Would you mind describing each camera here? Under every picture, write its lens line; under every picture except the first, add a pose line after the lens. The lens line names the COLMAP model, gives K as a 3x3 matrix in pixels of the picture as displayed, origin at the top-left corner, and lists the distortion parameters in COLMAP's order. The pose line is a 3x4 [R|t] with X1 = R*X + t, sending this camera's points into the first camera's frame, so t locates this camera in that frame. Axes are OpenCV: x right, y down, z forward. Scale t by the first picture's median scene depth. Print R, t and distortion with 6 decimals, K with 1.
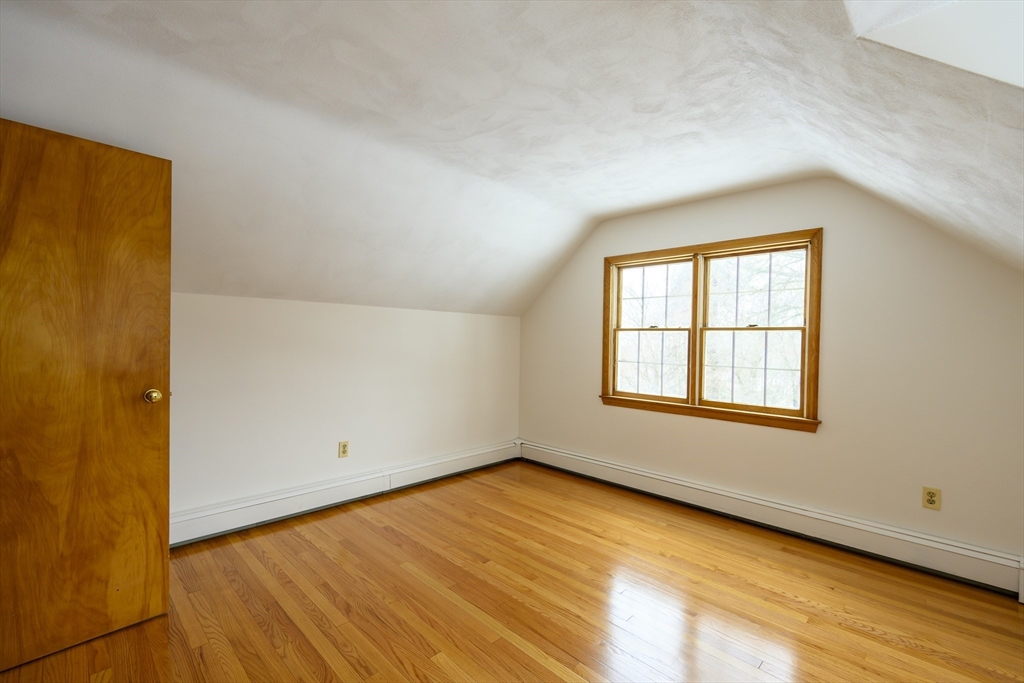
lens RADIAL K [[444.3, 0, 509.8], [0, 444.3, 344.0], [0, 0, 1]] dist [-0.000783, -0.000387]
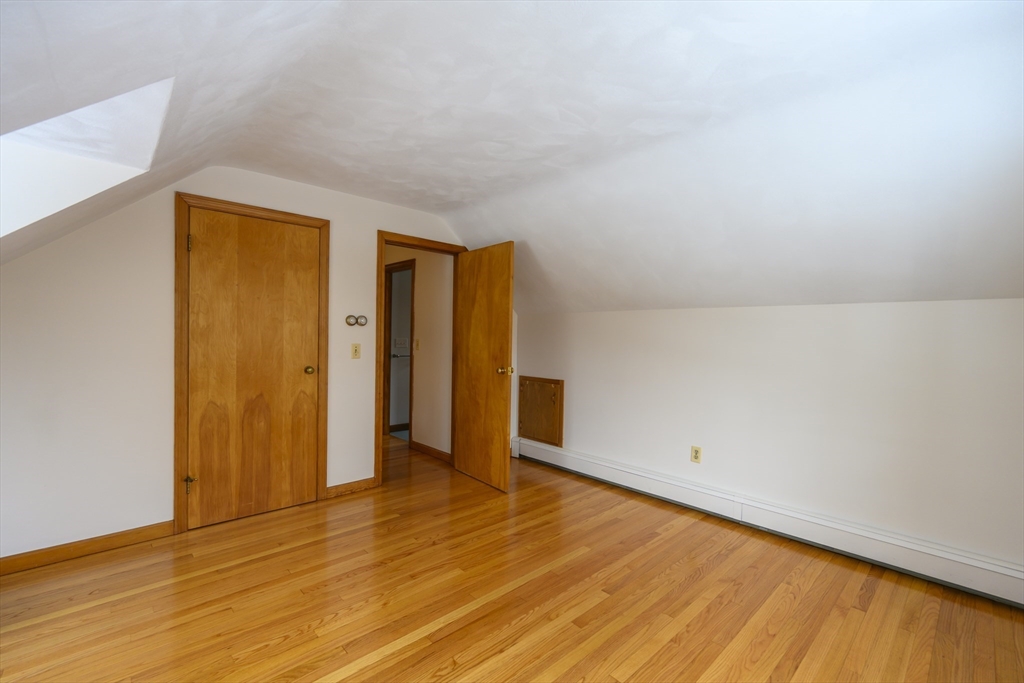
lens RADIAL K [[436.0, 0, 513.9], [0, 436.0, 344.4], [0, 0, 1]] dist [-0.000100, -0.000155]
pose [[-0.024286, 0.001165, -0.999704, 0.667695], [-0.030934, 0.999520, 0.001916, 0.004814], [0.999226, 0.030972, -0.024239, 0.678251]]
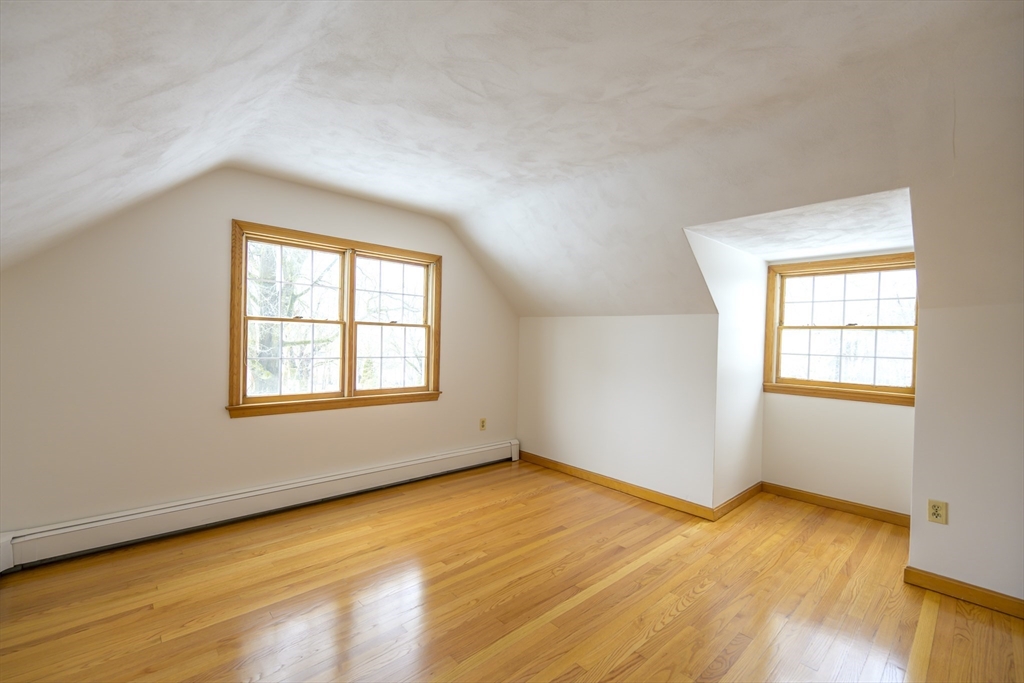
lens RADIAL K [[444.3, 0, 509.8], [0, 444.3, 344.0], [0, 0, 1]] dist [-0.000783, -0.000387]
pose [[0.040221, -0.024523, 0.998890, -0.653155], [-0.013845, 0.999589, 0.025097, -0.016602], [-0.999095, -0.014840, 0.039865, 0.653982]]
